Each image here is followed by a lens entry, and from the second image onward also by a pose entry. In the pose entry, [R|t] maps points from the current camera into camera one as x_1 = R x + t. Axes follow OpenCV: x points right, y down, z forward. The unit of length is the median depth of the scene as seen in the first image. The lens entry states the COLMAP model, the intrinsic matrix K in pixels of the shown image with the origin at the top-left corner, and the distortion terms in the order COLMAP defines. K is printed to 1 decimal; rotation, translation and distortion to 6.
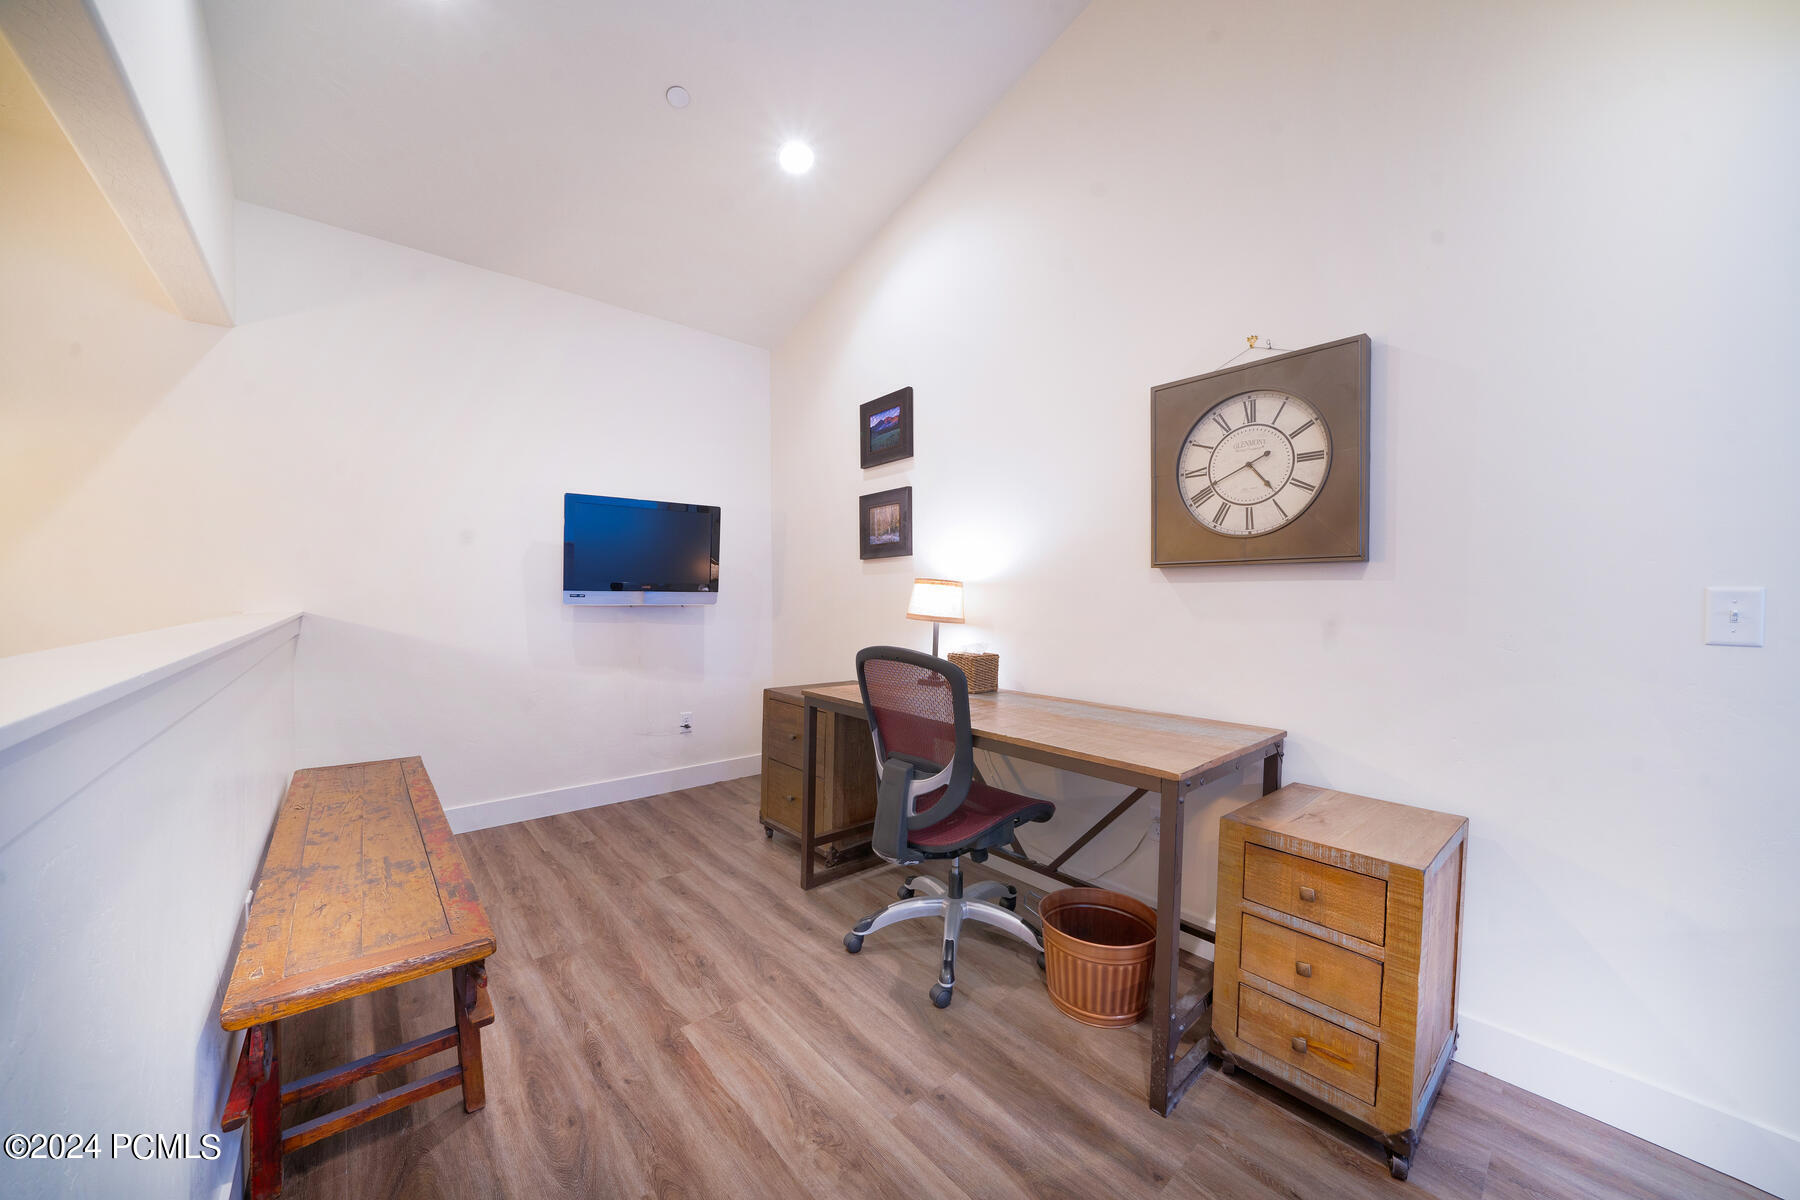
lens RADIAL K [[628.4, 0, 902.1], [0, 628.4, 607.6], [0, 0, 1]] dist [-0.023931, 0.000100]
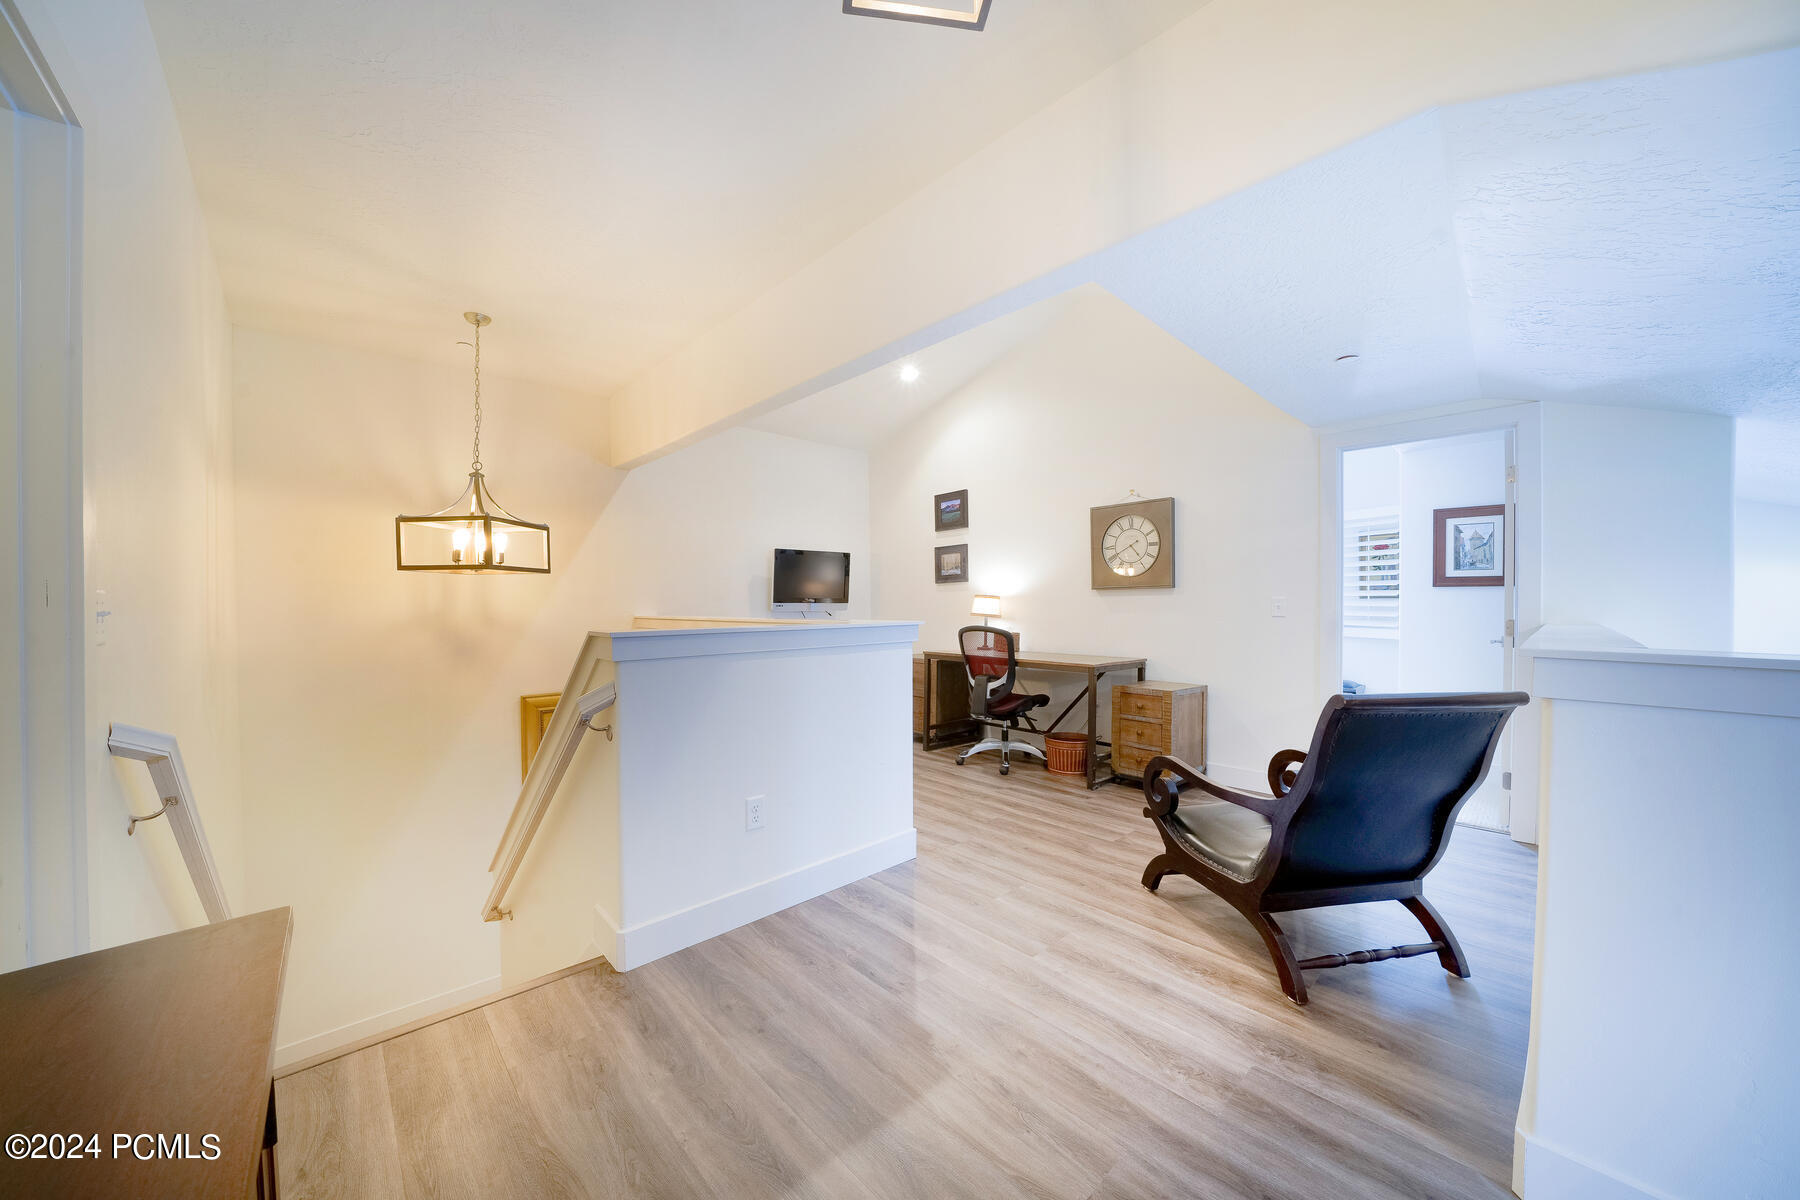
lens RADIAL K [[628.4, 0, 902.1], [0, 628.4, 607.6], [0, 0, 1]] dist [-0.023931, 0.000100]
pose [[0.999715, -0.009441, 0.021939, -0.324577], [0.009840, 0.999787, -0.018164, 0.033689], [-0.021763, 0.018374, 0.999594, -1.216059]]
